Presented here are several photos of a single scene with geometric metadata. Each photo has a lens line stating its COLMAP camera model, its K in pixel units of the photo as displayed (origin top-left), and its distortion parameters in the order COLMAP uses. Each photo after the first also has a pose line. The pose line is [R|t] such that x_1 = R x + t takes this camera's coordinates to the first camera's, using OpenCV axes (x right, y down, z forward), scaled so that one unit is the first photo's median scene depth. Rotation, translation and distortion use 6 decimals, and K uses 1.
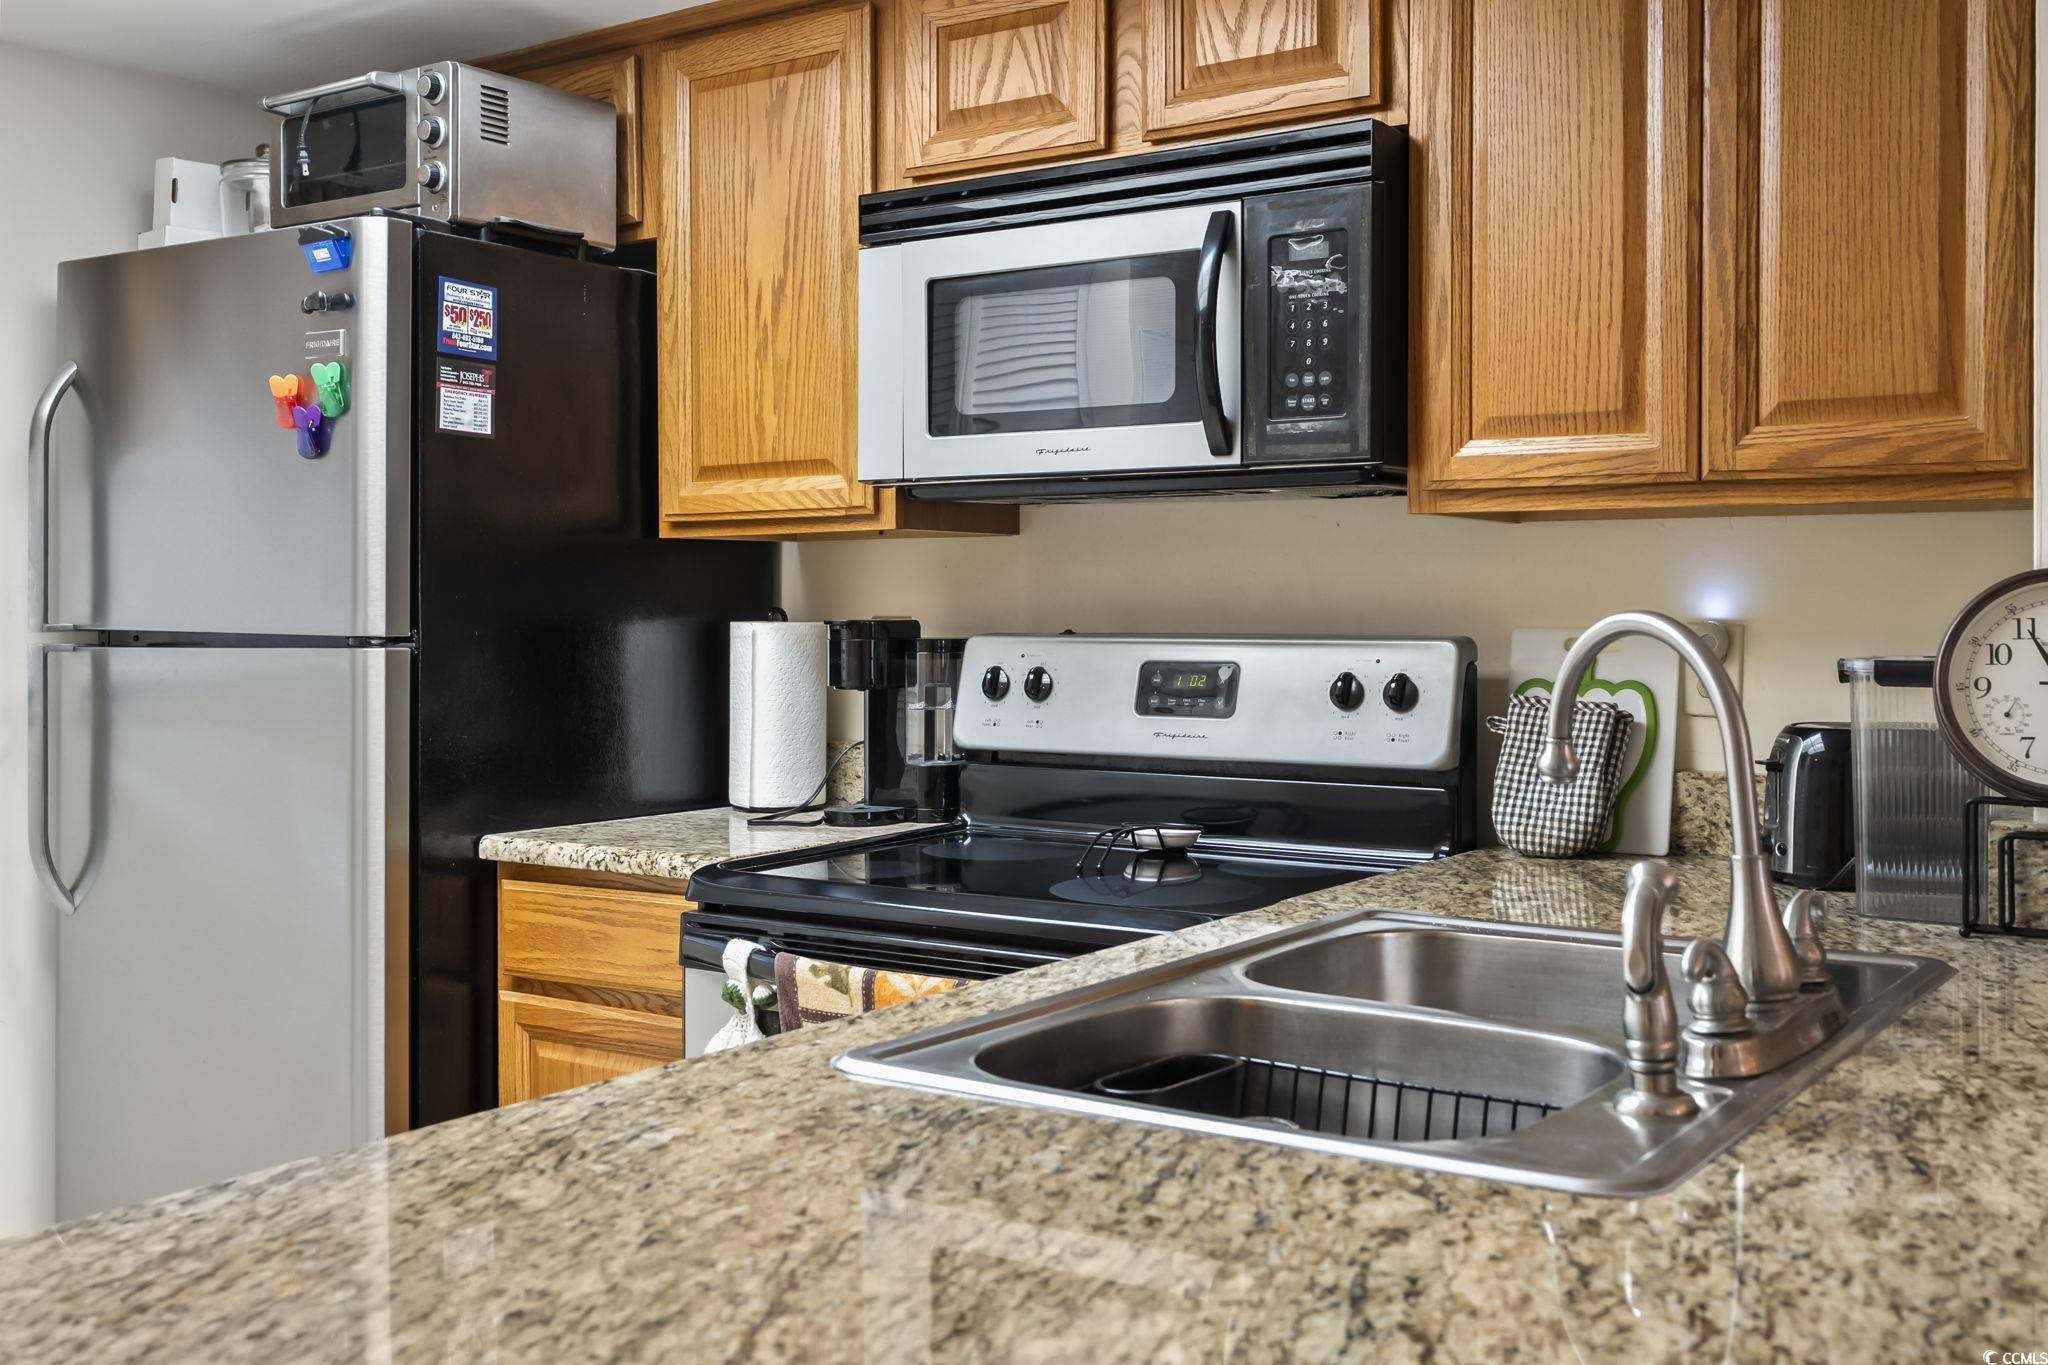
lens RADIAL K [[2018.8, 0, 1029.0], [0, 2018.8, 623.7], [0, 0, 1]] dist [0.016554, 0.015894]
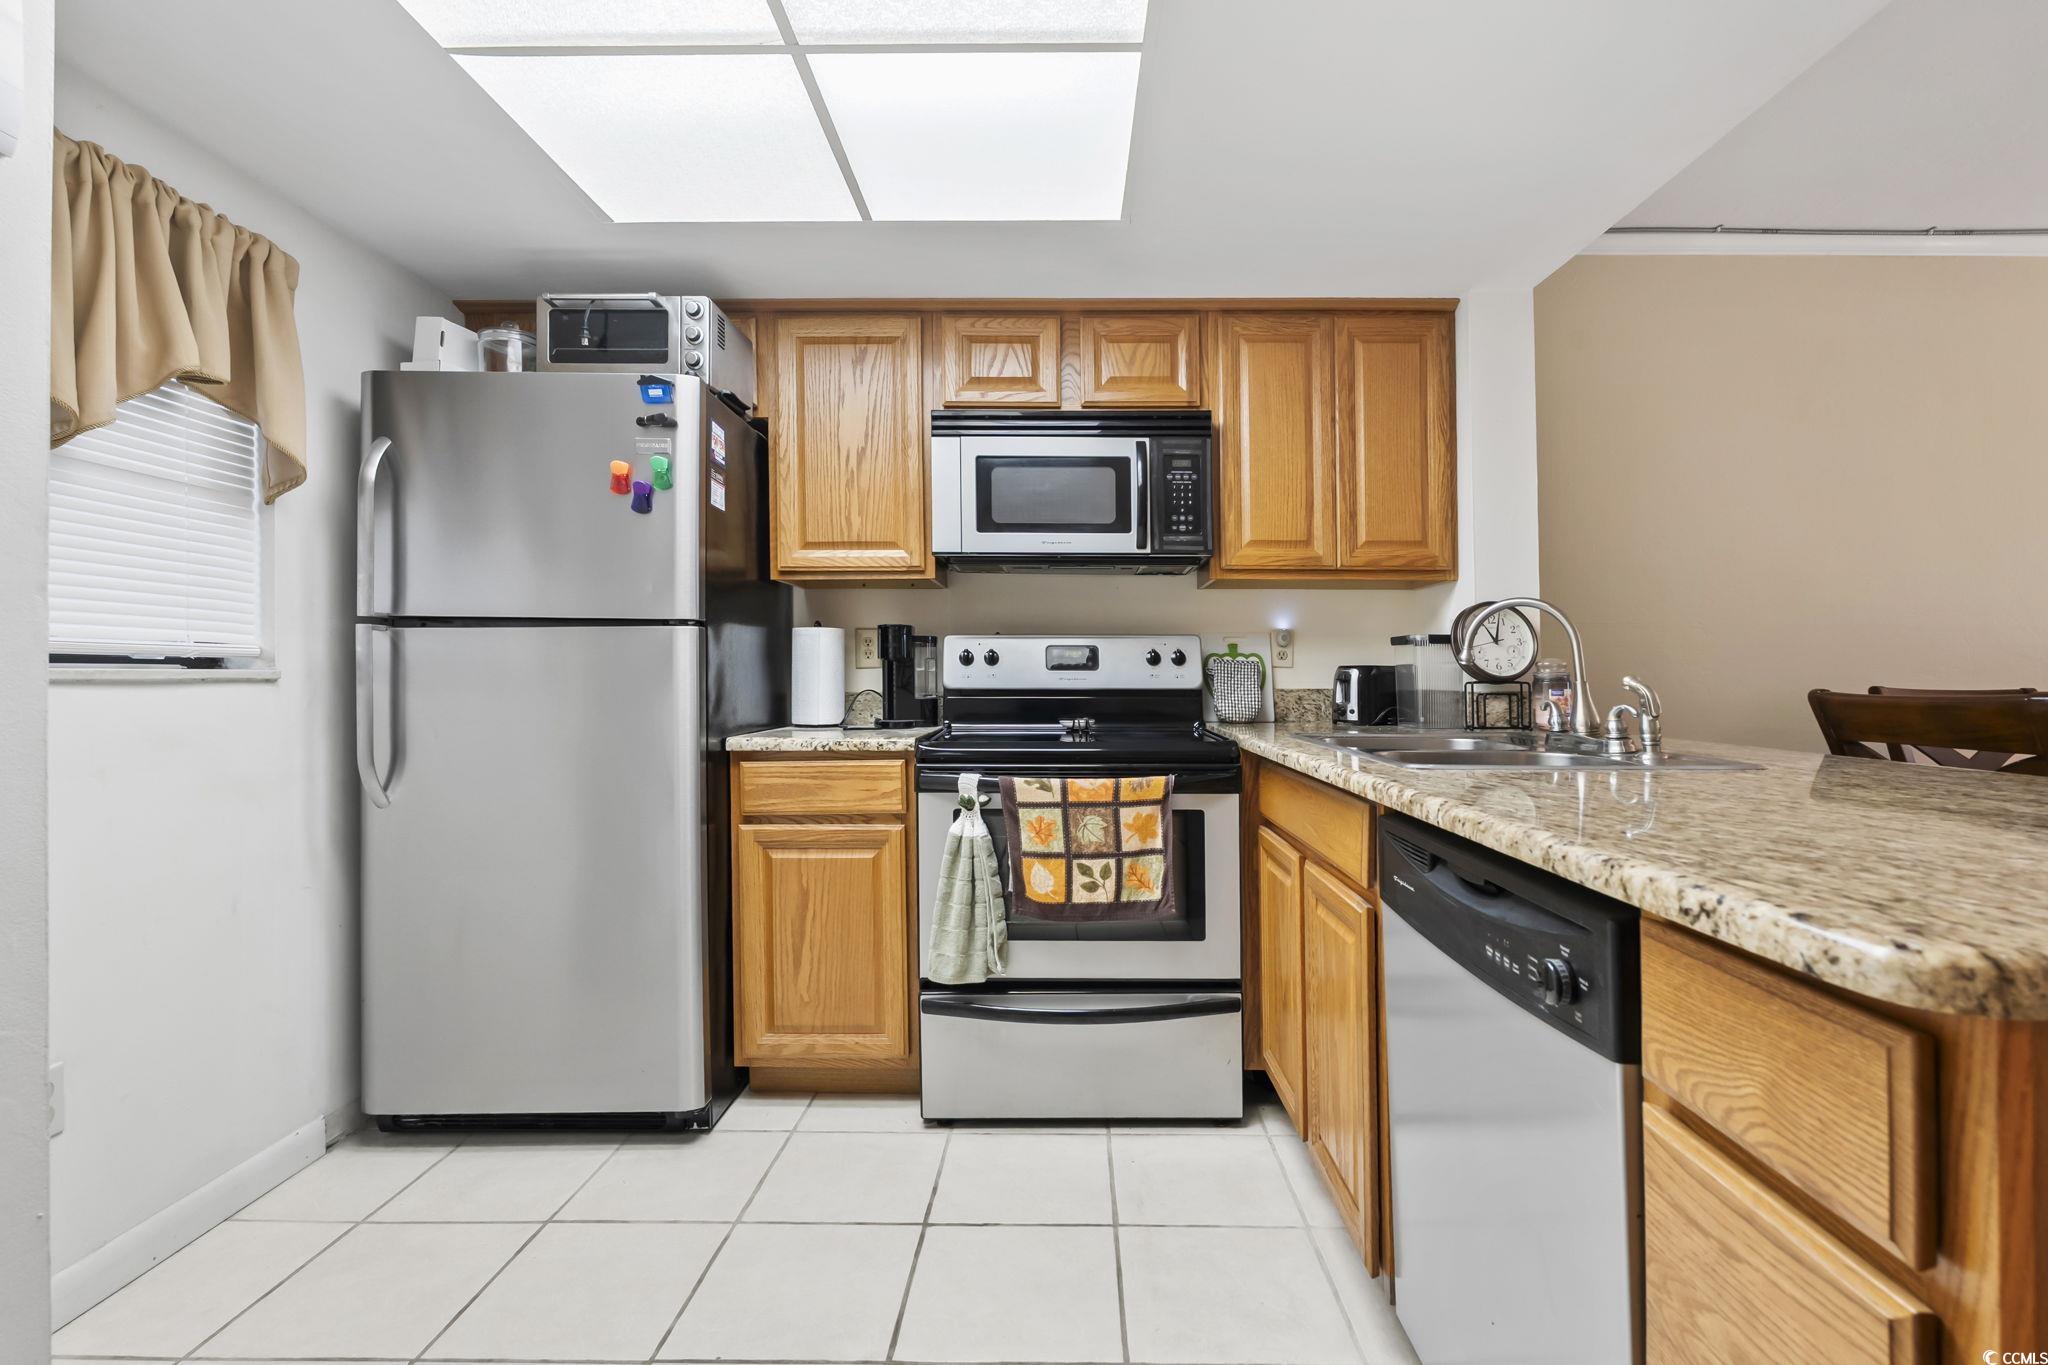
lens RADIAL K [[931.0, 0, 1052.5], [0, 931.0, 665.0], [0, 0, 1]] dist [-0.001762, -0.000504]
pose [[0.828417, 0.012618, 0.559969, -0.499736], [-0.000109, 0.999750, -0.022366, 0.061409], [-0.560111, 0.018467, 0.828211, 0.173479]]
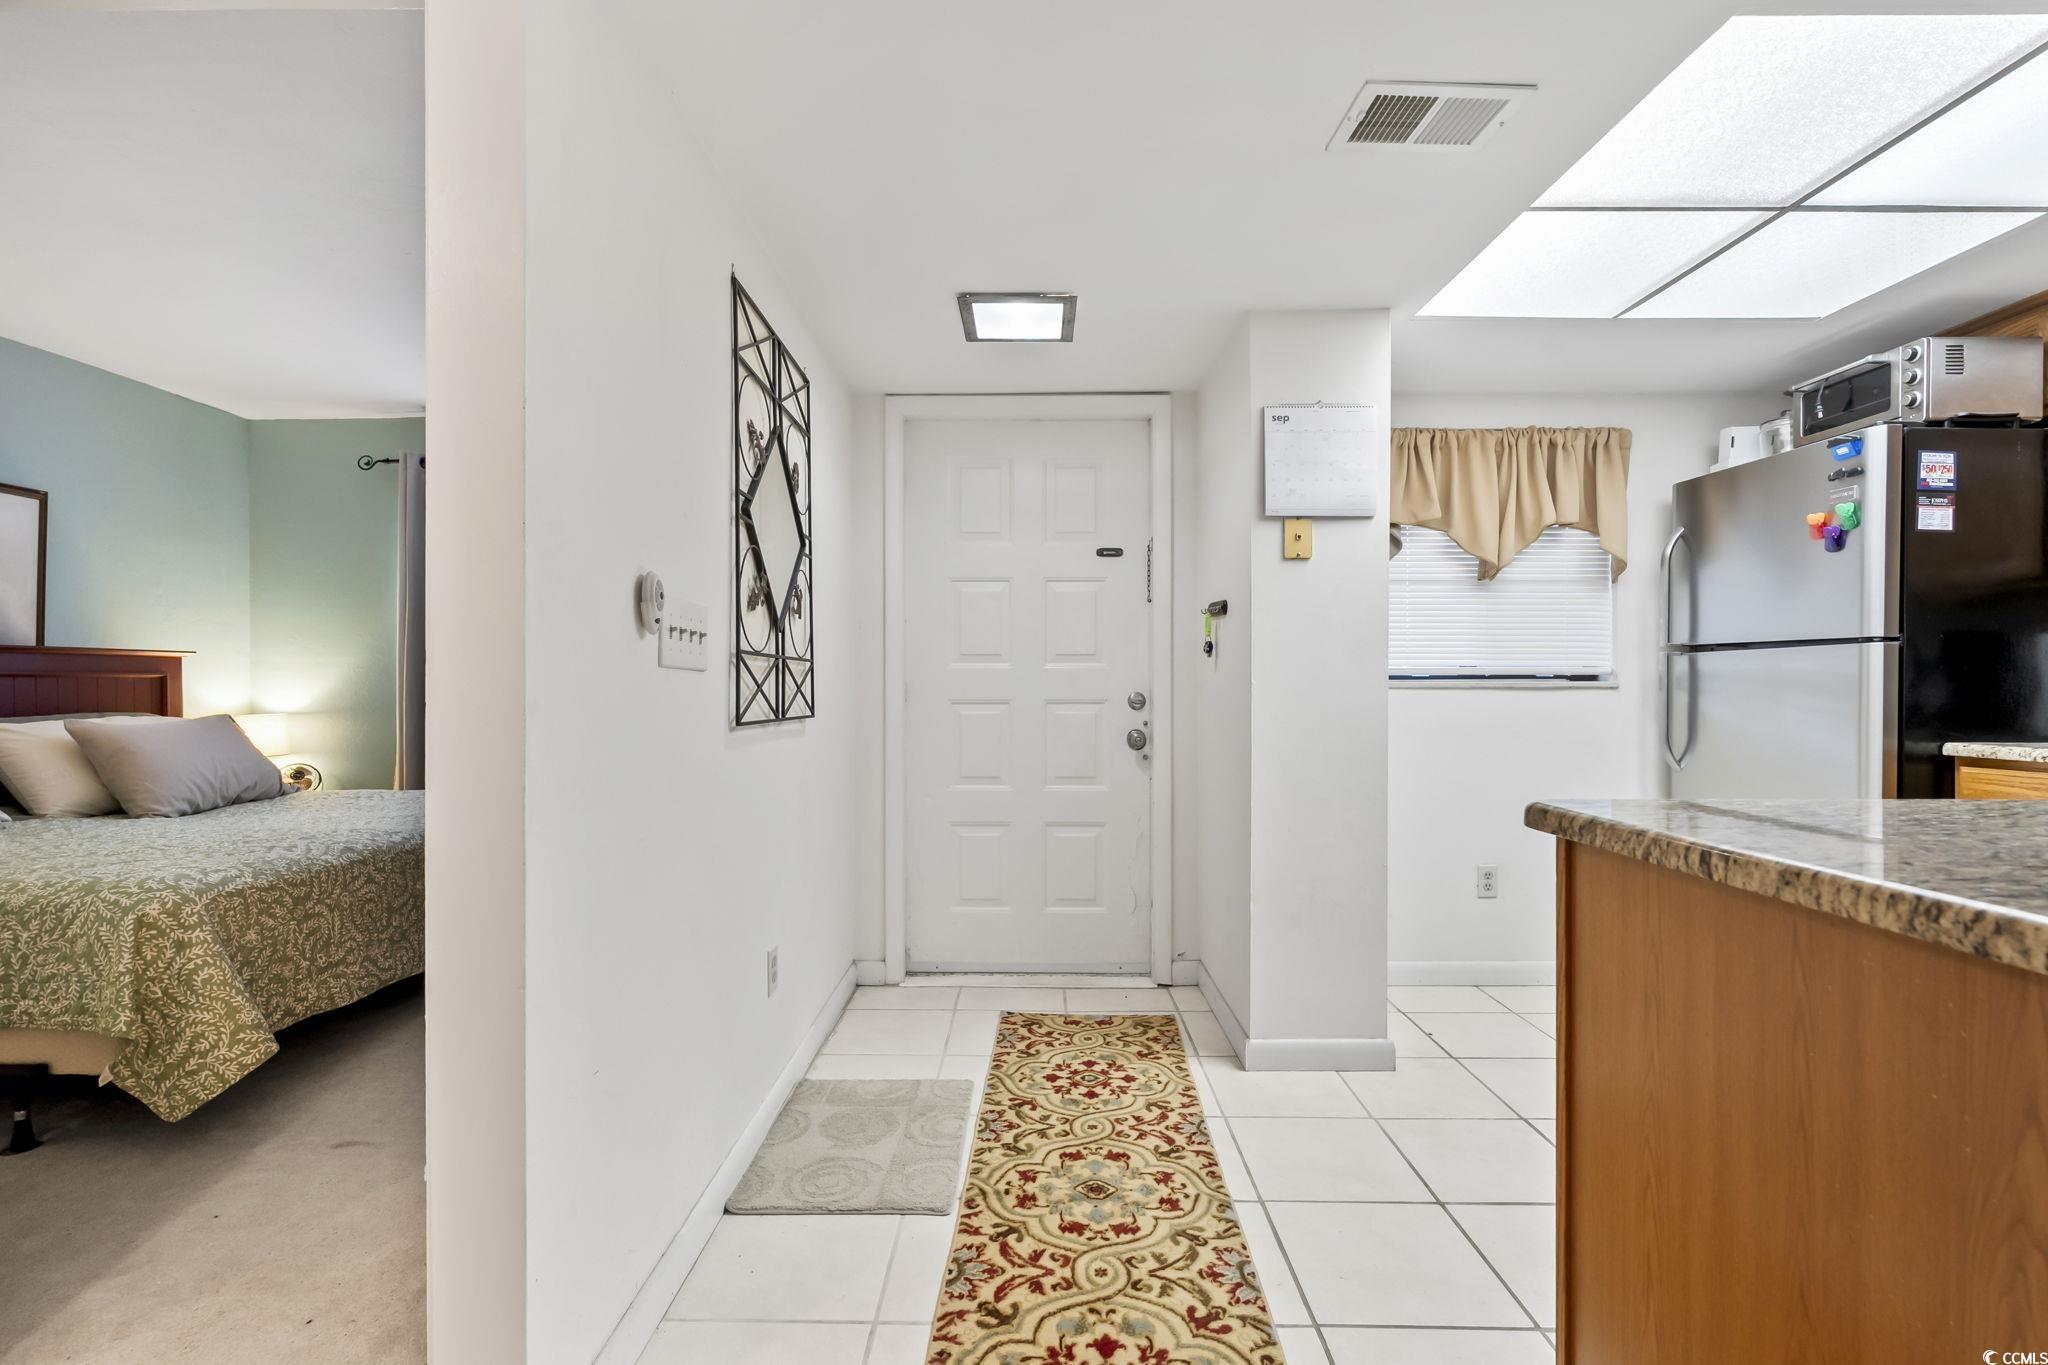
lens RADIAL K [[897.7, 0, 1024.0], [0, 897.7, 682.5], [0, 0, 1]] dist [-0.001180, -0.000316]
pose [[0.563395, 0.004075, -0.826177, -0.066060], [-0.010057, 0.999948, -0.001926, 0.060267], [0.826126, 0.009394, 0.563407, -0.184219]]
